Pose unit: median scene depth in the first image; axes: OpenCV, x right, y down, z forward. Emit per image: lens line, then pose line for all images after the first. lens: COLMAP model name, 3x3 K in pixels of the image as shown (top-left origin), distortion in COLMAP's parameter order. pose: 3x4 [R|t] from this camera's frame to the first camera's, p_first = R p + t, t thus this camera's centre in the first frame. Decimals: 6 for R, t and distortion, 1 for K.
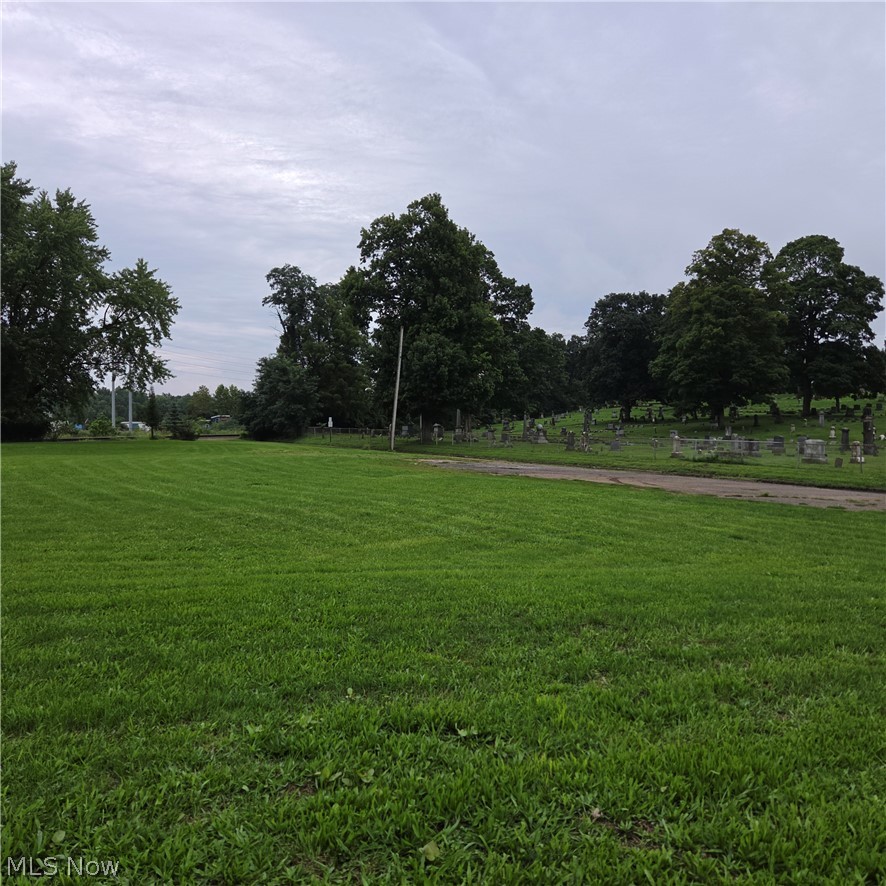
lens RADIAL K [[787.9, 0, 448.1], [0, 787.9, 437.9], [0, 0, 1]] dist [0.091236, -0.080124]
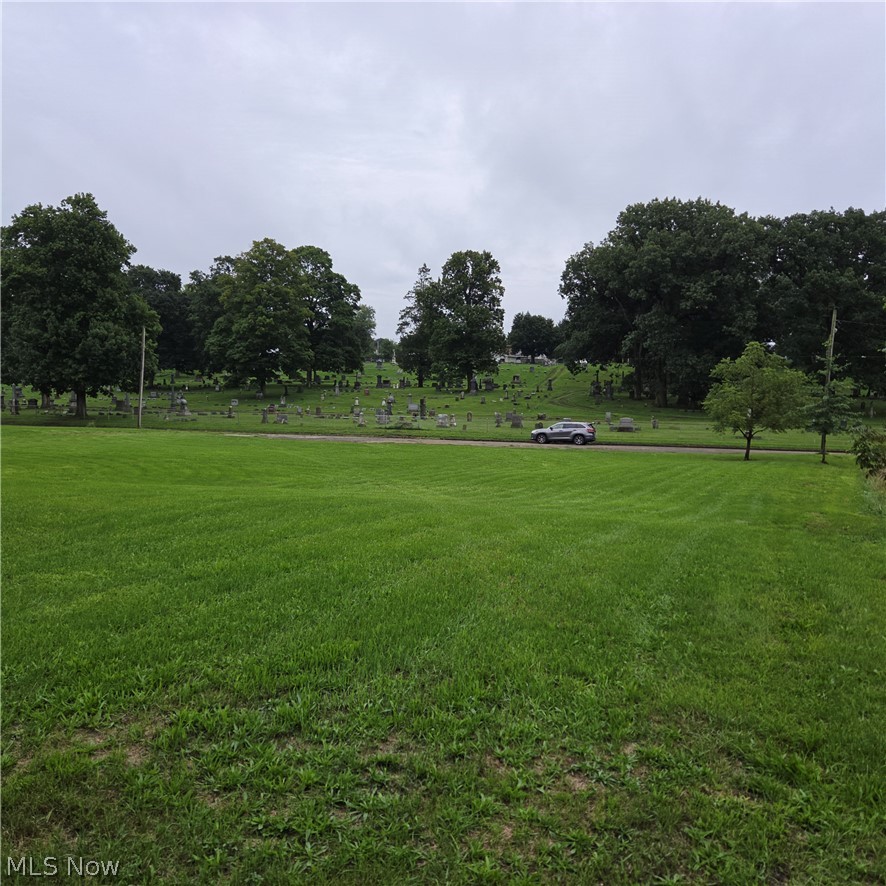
lens RADIAL K [[787.9, 0, 441.9], [0, 787.9, 438.6], [0, 0, 1]] dist [0.091236, -0.080124]
pose [[0.750690, -0.042867, 0.659262, -0.294185], [0.004764, 0.998218, 0.059482, -0.021069], [-0.660637, -0.041511, 0.749557, -0.135823]]
